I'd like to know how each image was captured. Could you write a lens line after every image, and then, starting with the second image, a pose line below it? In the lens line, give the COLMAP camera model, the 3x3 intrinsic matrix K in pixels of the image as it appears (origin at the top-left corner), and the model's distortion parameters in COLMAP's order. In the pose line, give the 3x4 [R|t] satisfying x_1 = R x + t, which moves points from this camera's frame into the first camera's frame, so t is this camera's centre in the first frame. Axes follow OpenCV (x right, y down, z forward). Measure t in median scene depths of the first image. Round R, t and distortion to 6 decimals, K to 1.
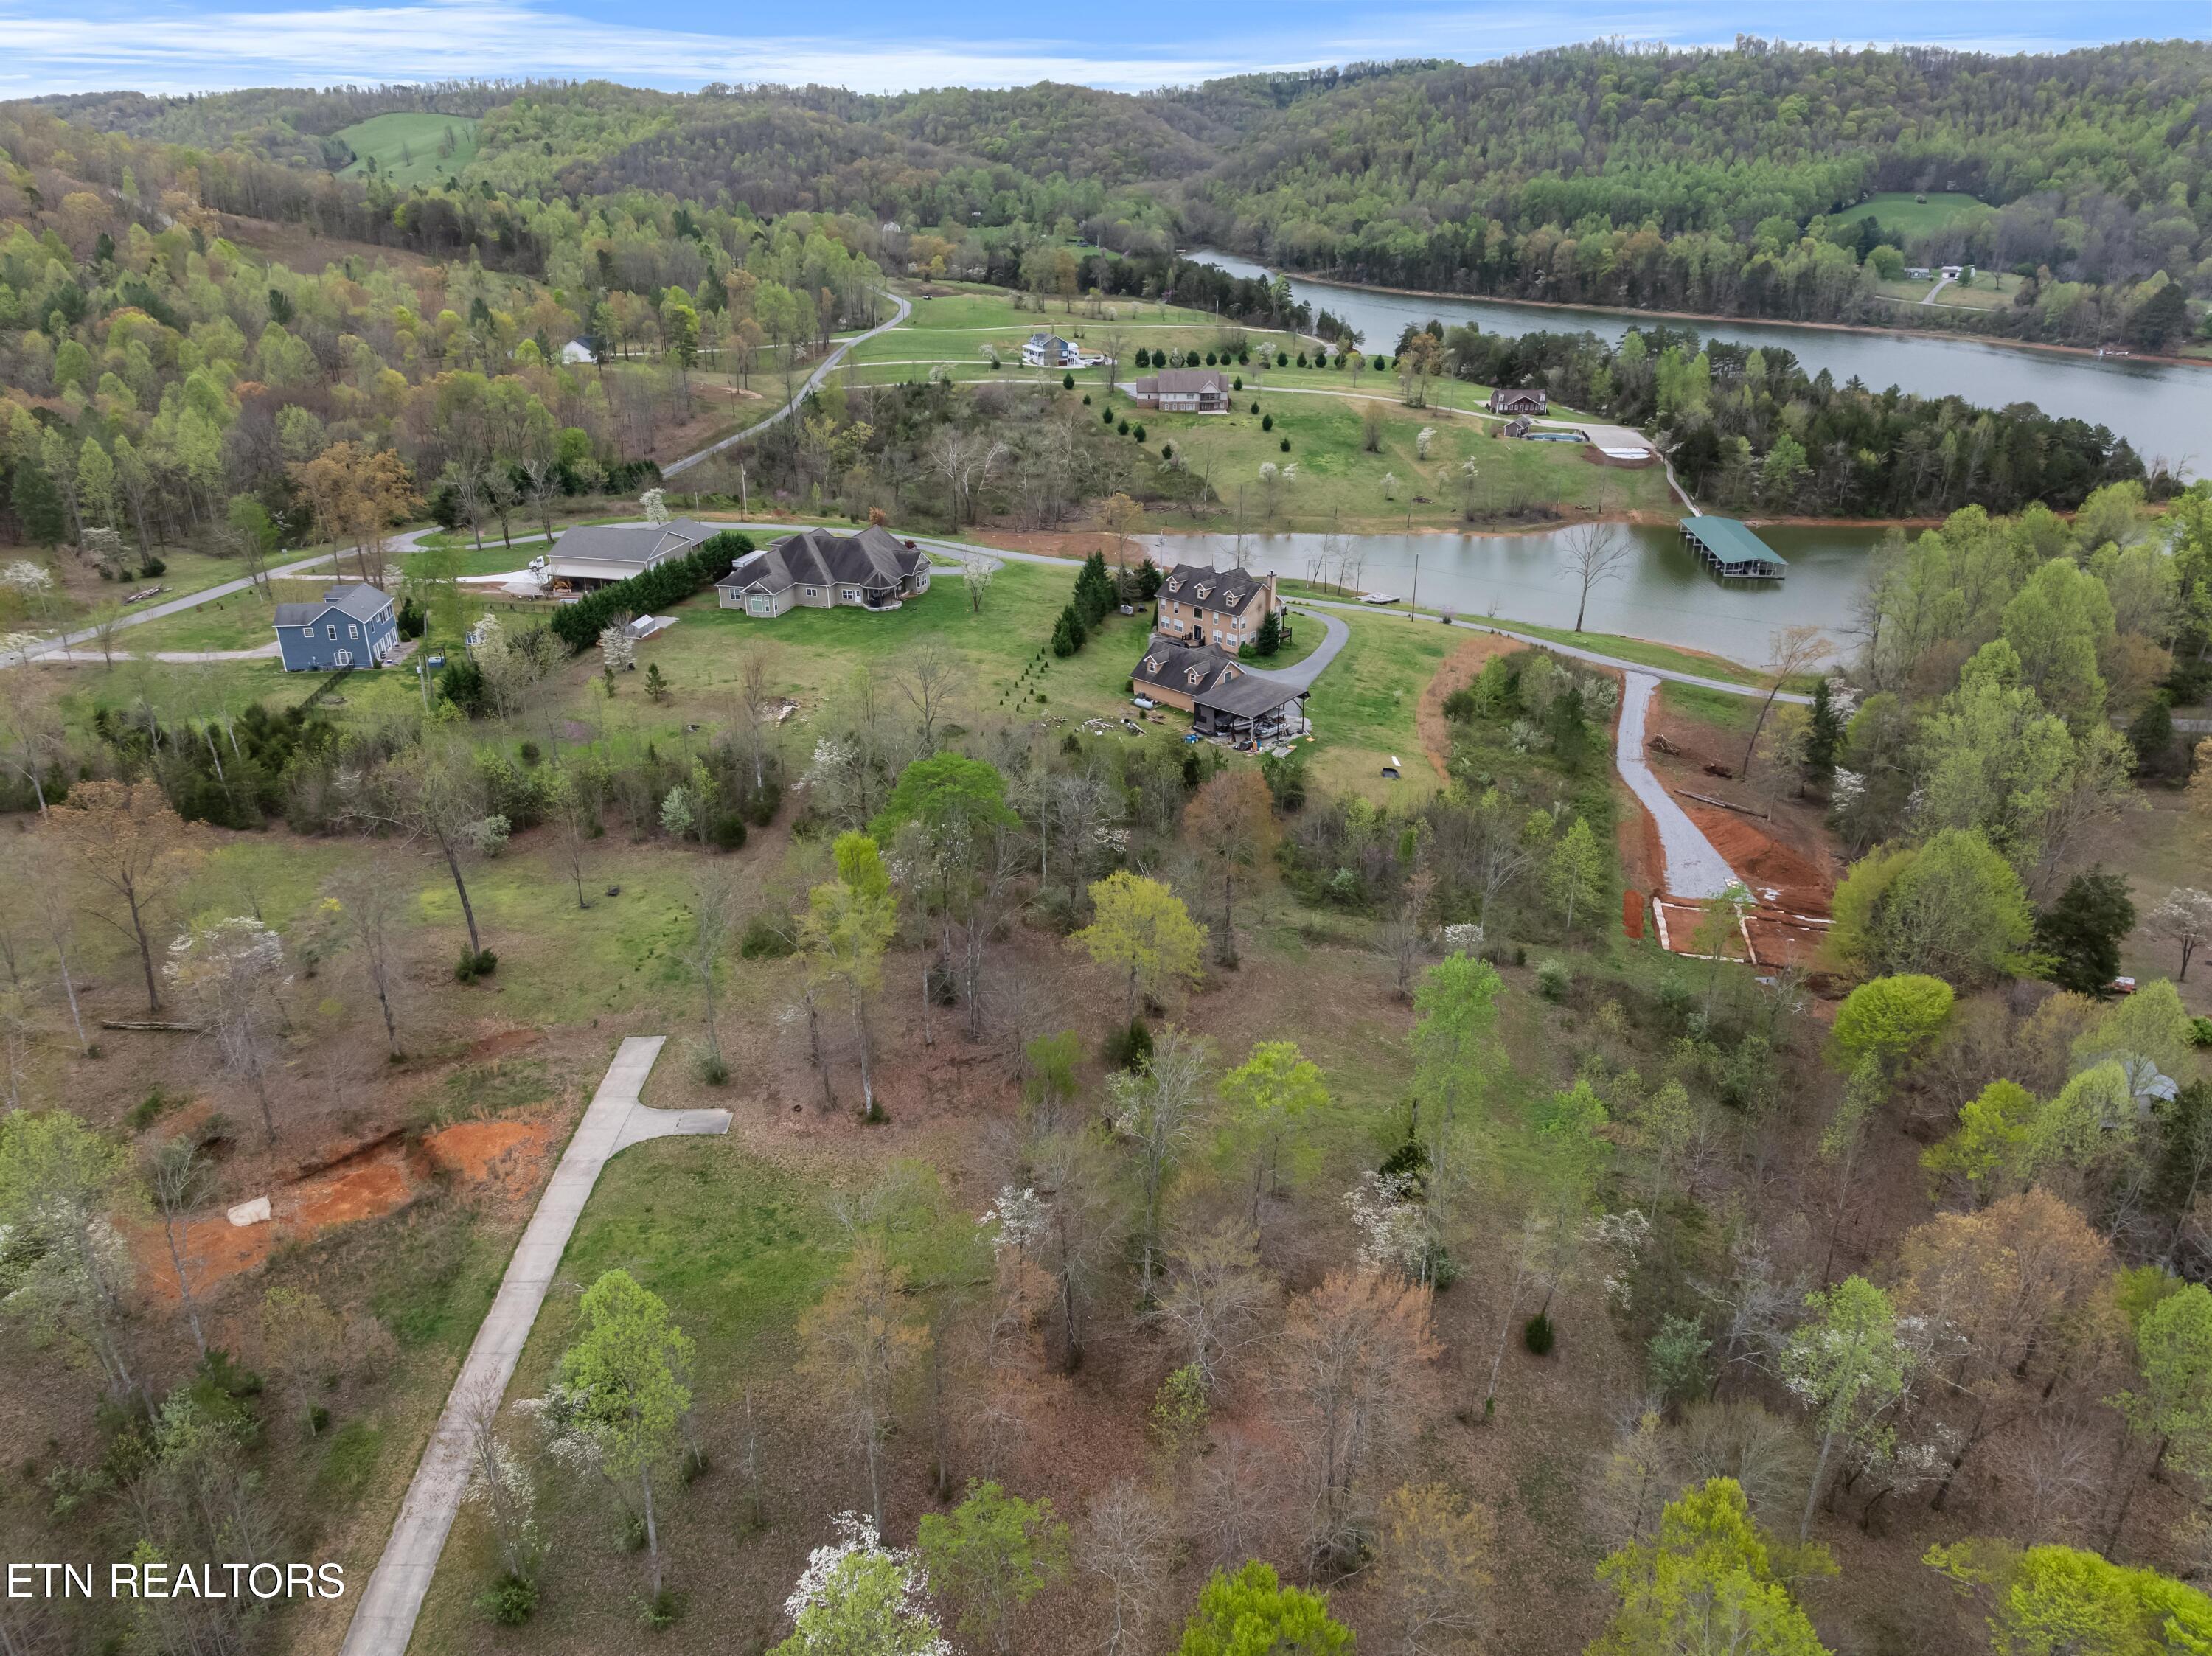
lens RADIAL K [[1563.0, 0, 1117.1], [0, 1563.0, 825.8], [0, 0, 1]] dist [-0.054641, 0.026347]
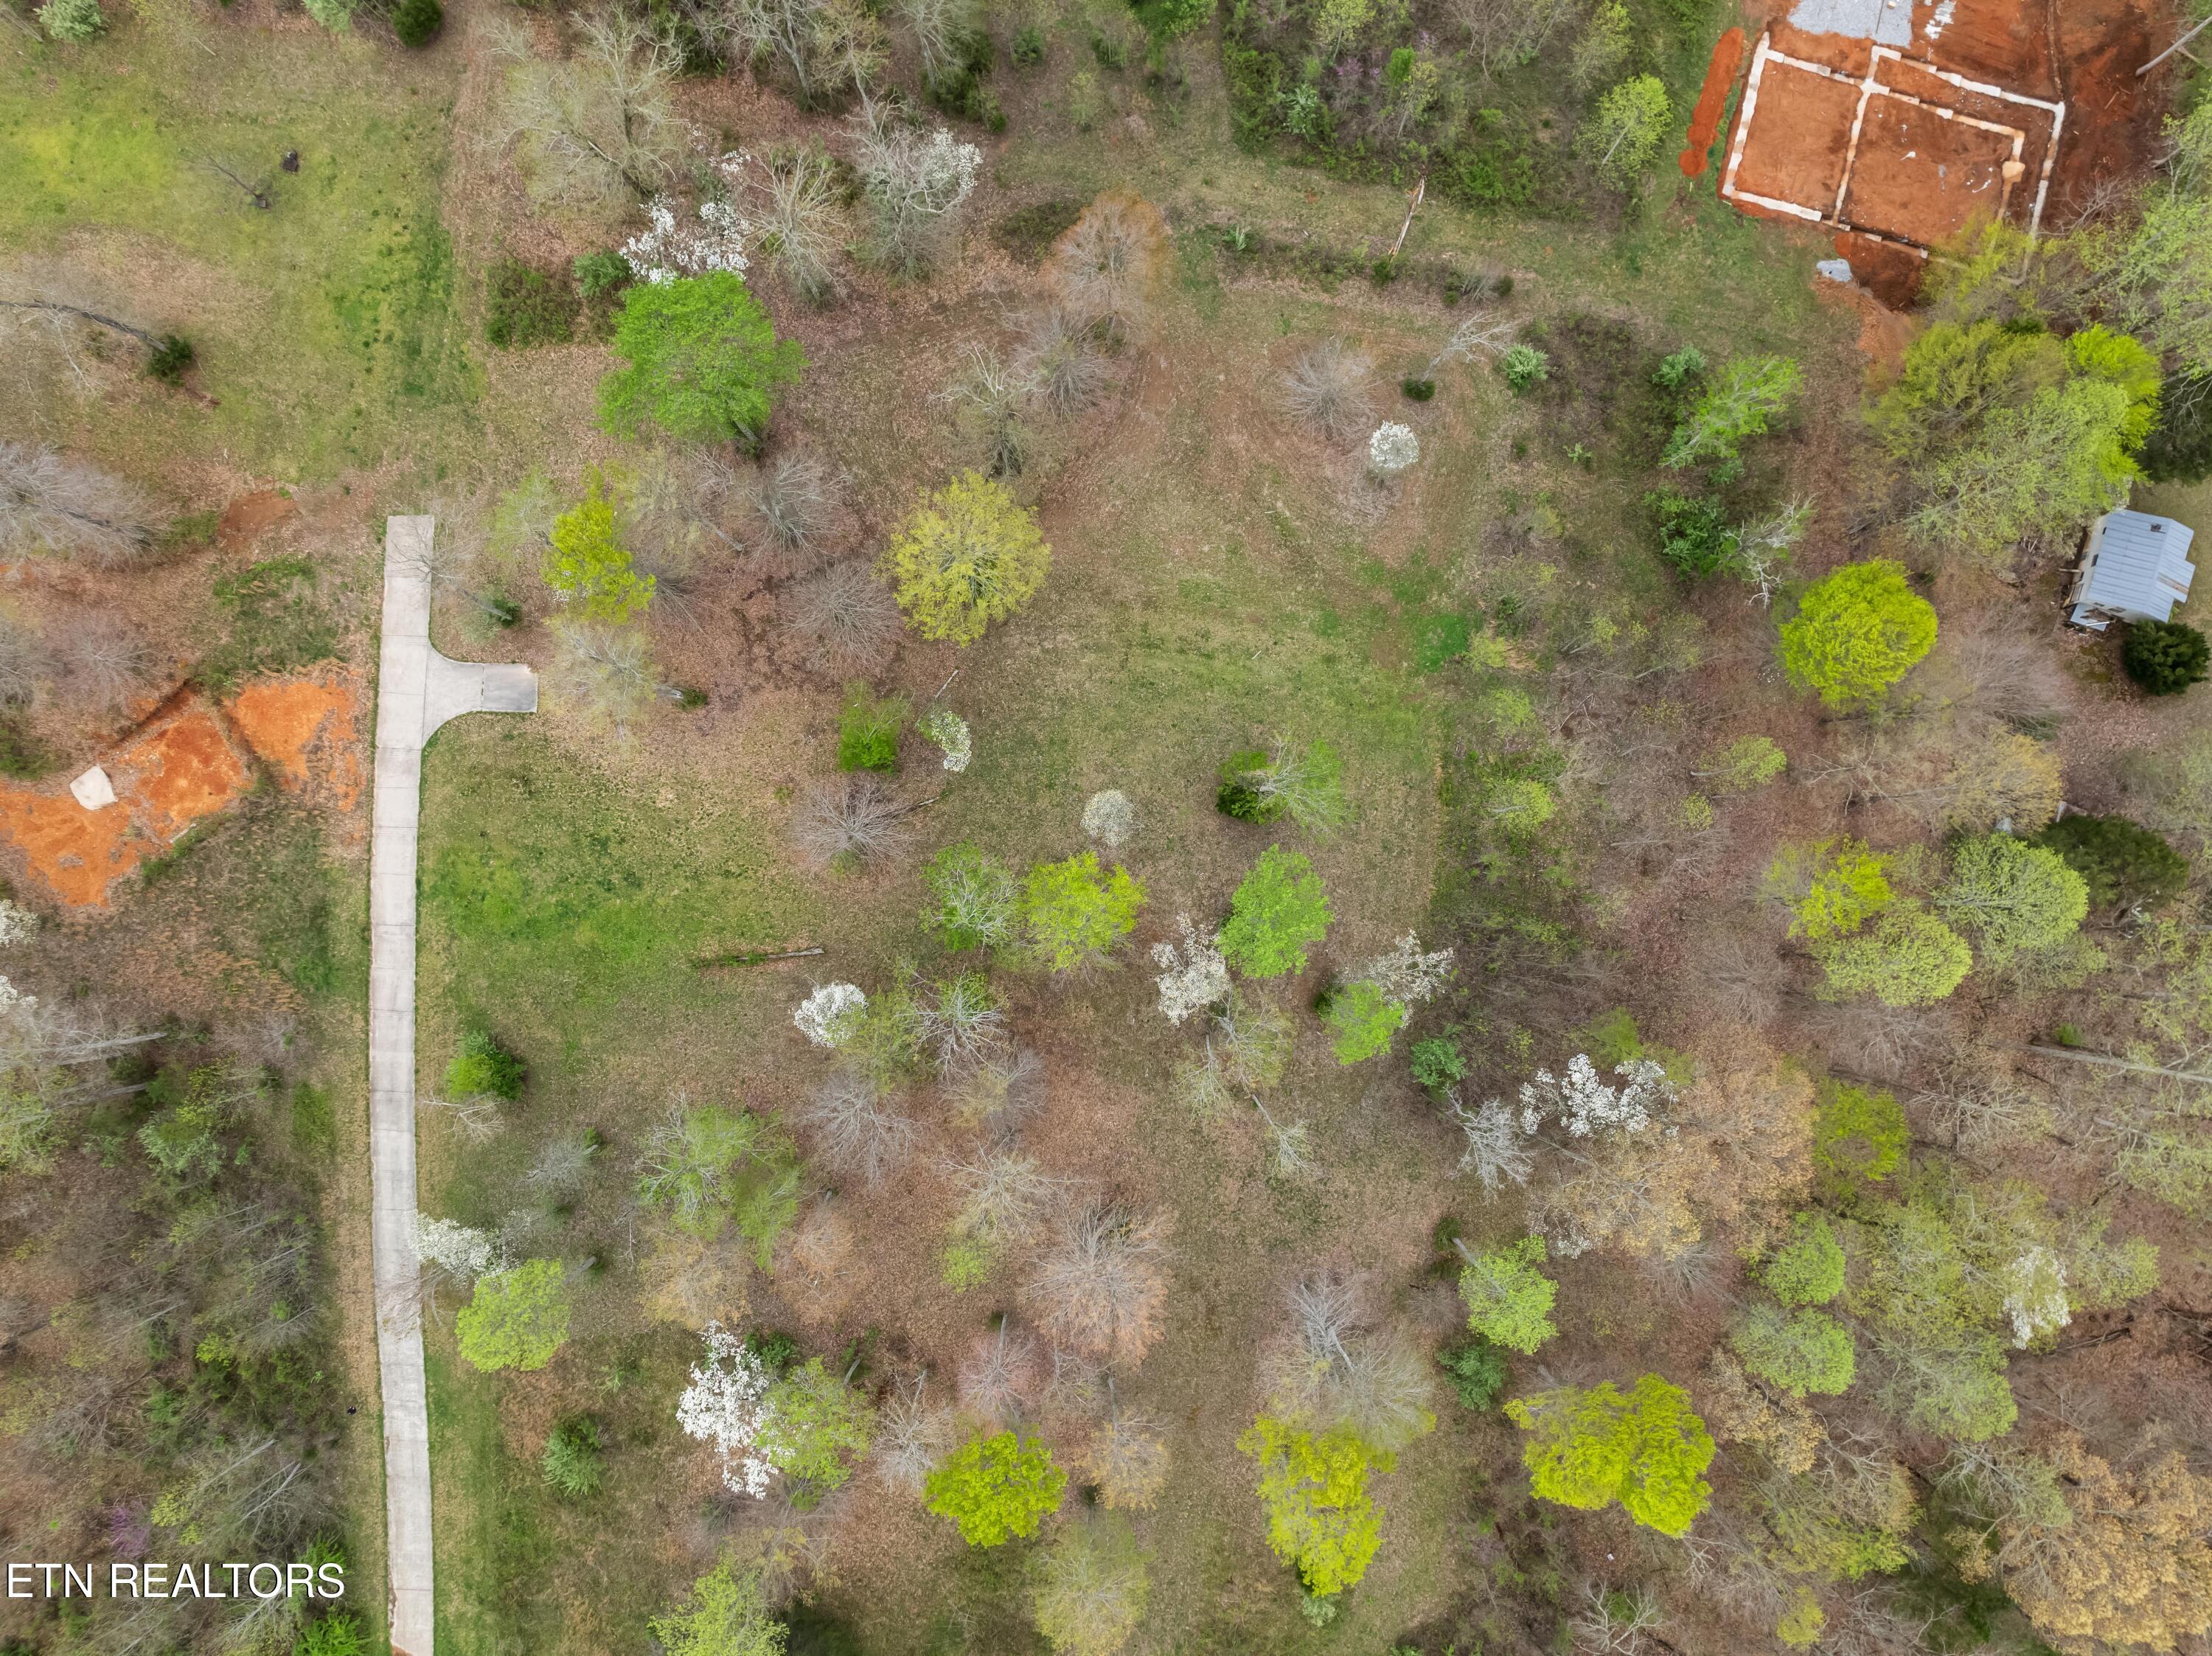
lens RADIAL K [[1563.0, 0, 1108.5], [0, 1563.0, 821.4], [0, 0, 1]] dist [-0.054641, 0.026347]
pose [[0.999189, 0.039793, -0.006111, 0.068228], [-0.011750, 0.433419, 0.901116, -0.415524], [0.038507, -0.900313, 0.433536, 0.364544]]
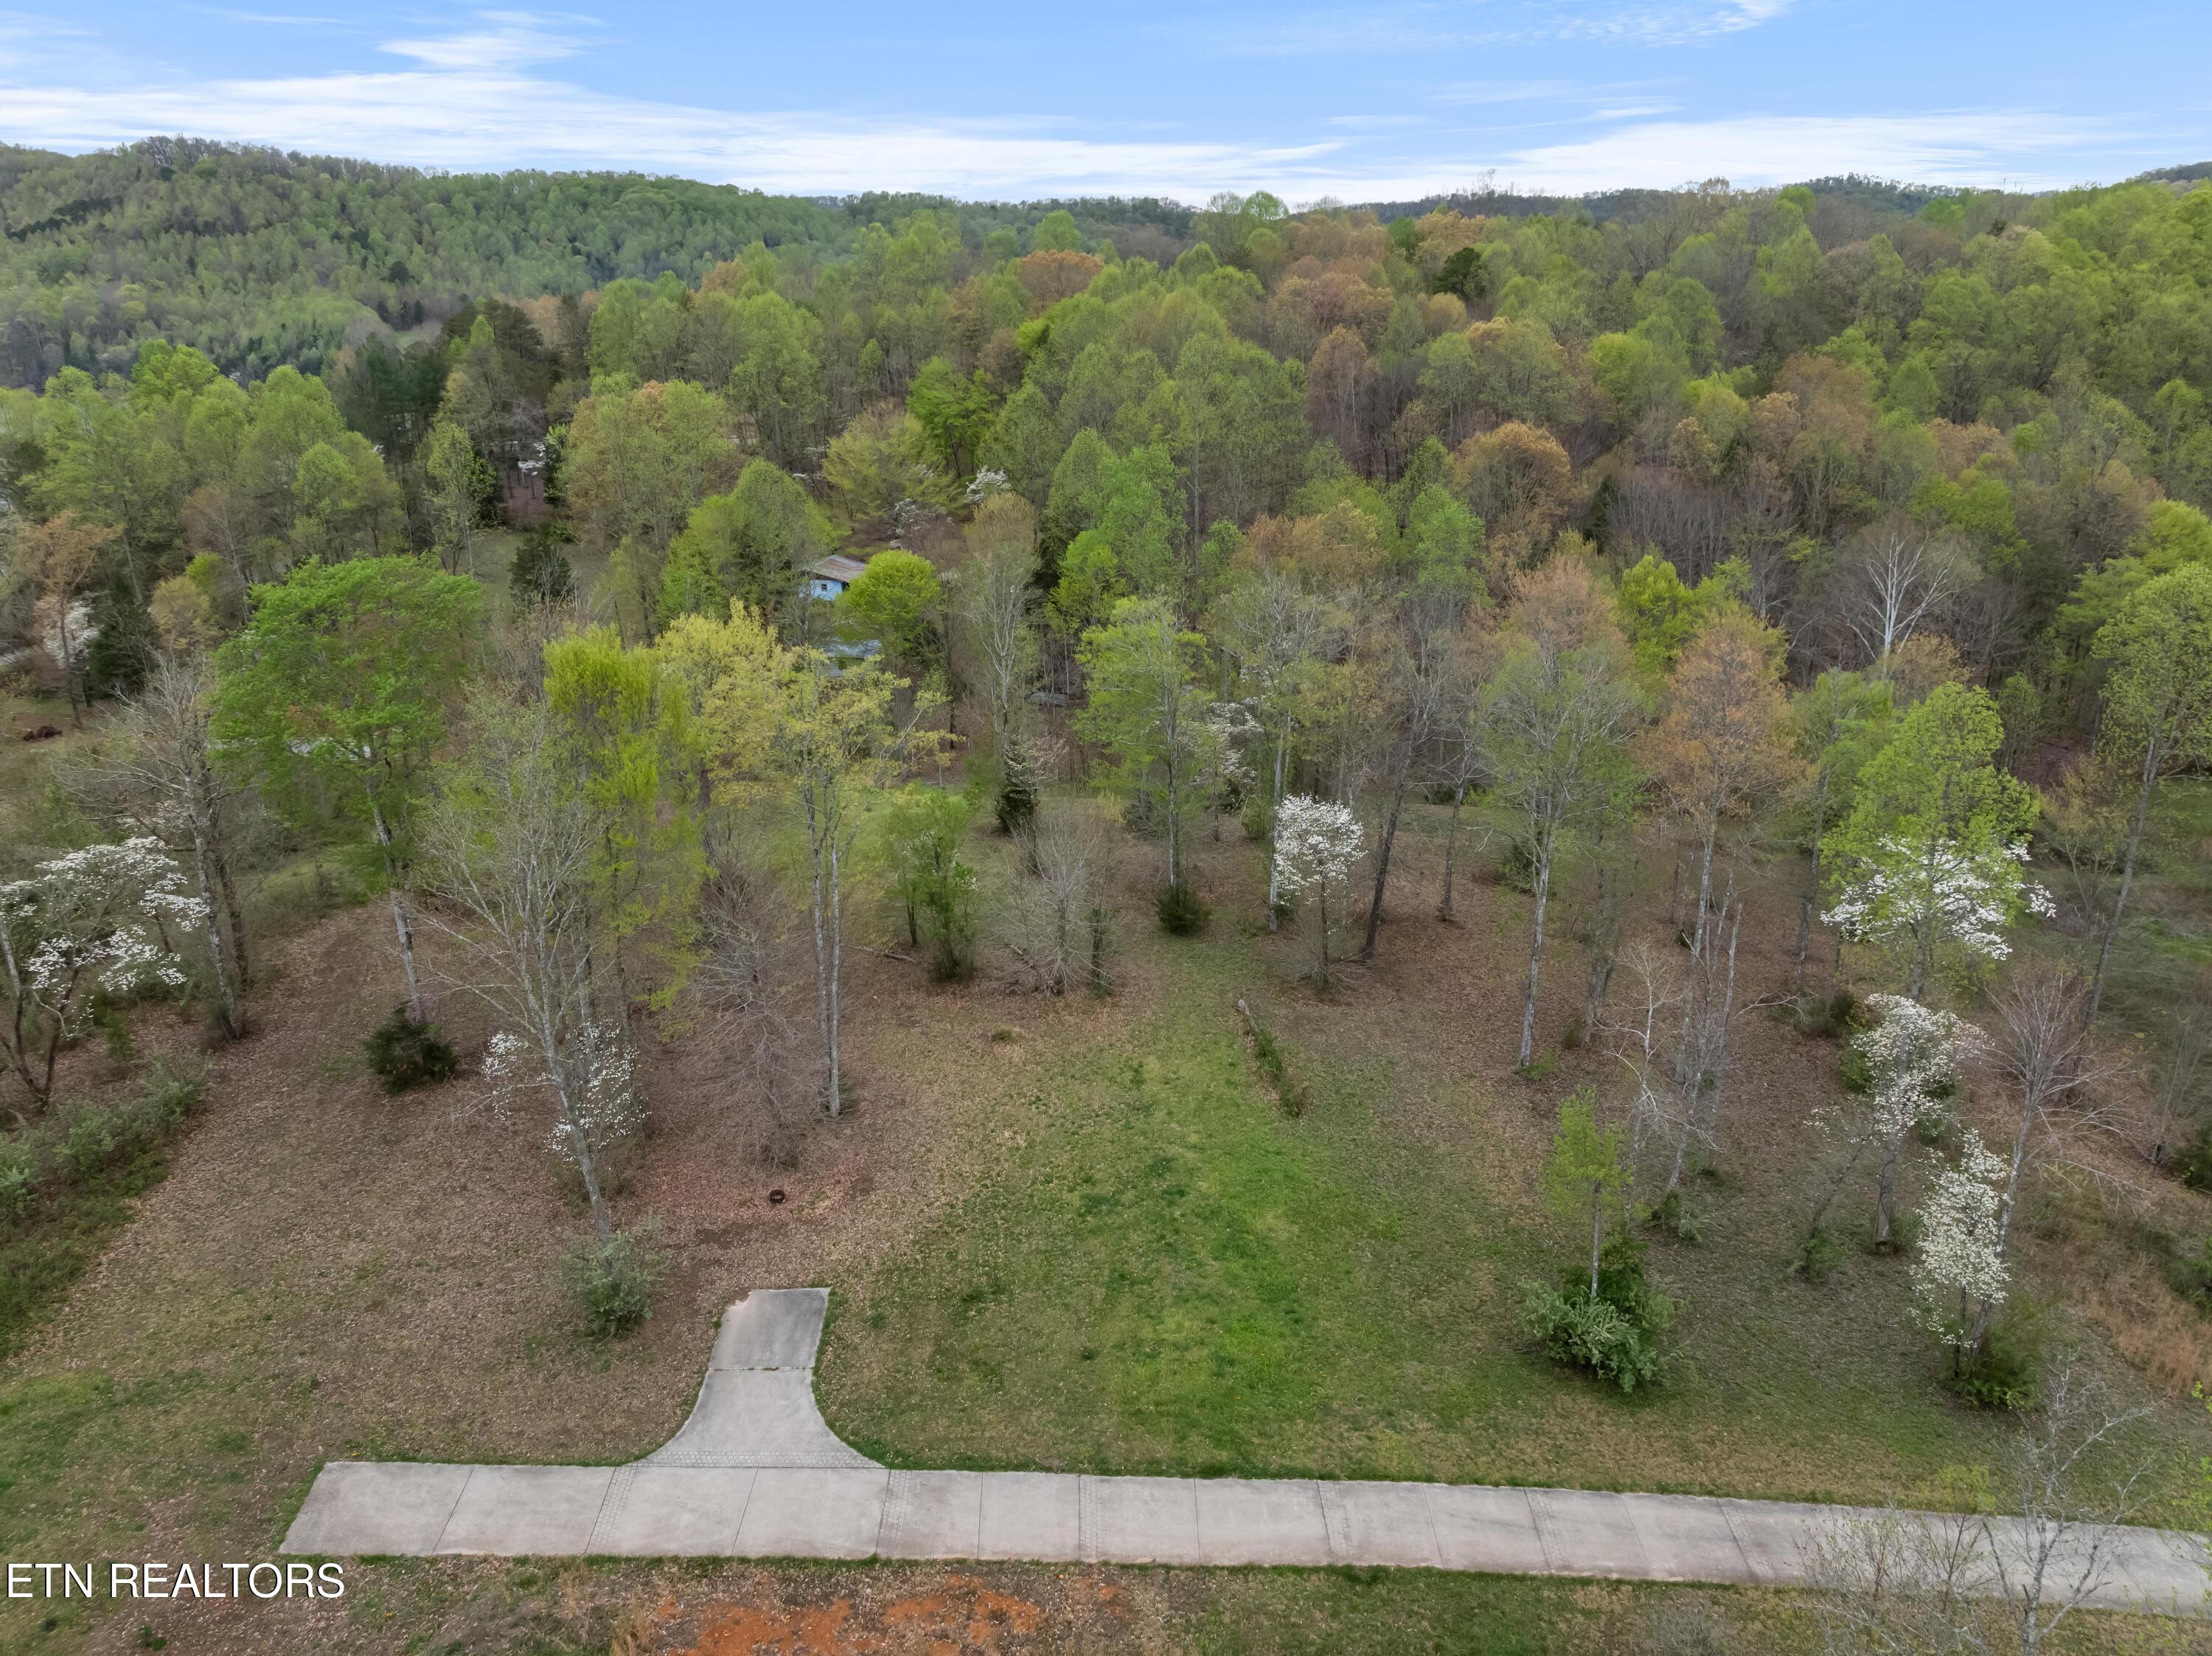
lens RADIAL K [[1563.0, 0, 1114.2], [0, 1563.0, 815.5], [0, 0, 1]] dist [-0.054641, 0.026347]
pose [[-0.016353, -0.340078, 0.940255, -0.422069], [0.423055, 0.849705, 0.314685, -0.017979], [-0.905956, 0.402926, 0.129976, 0.540208]]
